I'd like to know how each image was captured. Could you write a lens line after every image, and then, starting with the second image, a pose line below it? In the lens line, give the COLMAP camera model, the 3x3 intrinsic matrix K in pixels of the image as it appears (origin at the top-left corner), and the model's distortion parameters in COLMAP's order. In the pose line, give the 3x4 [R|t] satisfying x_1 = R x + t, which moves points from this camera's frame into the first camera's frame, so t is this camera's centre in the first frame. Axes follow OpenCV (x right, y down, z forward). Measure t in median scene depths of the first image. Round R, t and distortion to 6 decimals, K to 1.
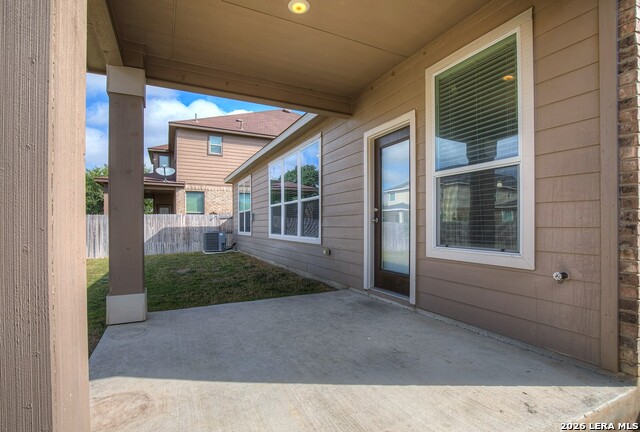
lens RADIAL K [[299.2, 0, 317.8], [0, 299.2, 226.1], [0, 0, 1]] dist [-0.004365, -0.000289]
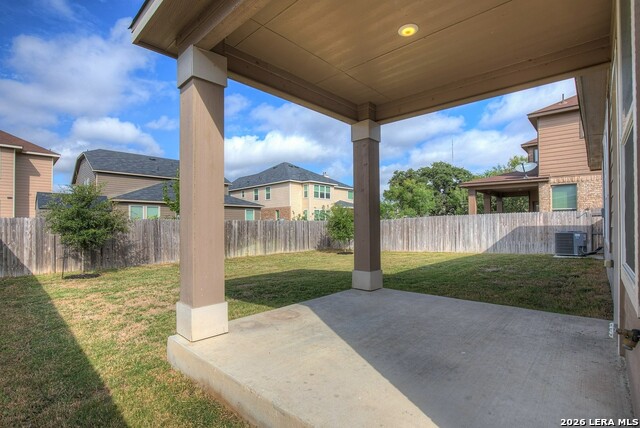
lens RADIAL K [[299.2, 0, 322.2], [0, 299.2, 218.2], [0, 0, 1]] dist [-0.004365, -0.000289]
pose [[0.388103, -0.021907, -0.921356, 0.128269], [0.000944, 0.999726, -0.023372, -0.000102], [0.921616, 0.008201, 0.388018, 0.041791]]
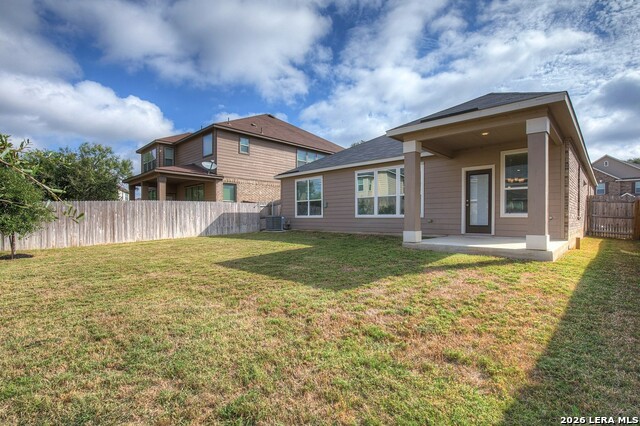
lens RADIAL K [[299.2, 0, 316.5], [0, 299.2, 218.3], [0, 0, 1]] dist [-0.004365, -0.000289]
pose [[0.943281, 0.000519, 0.331996, -0.587032], [0.000435, 0.999996, -0.002798, 0.031789], [-0.331996, 0.002784, 0.943277, -0.288111]]
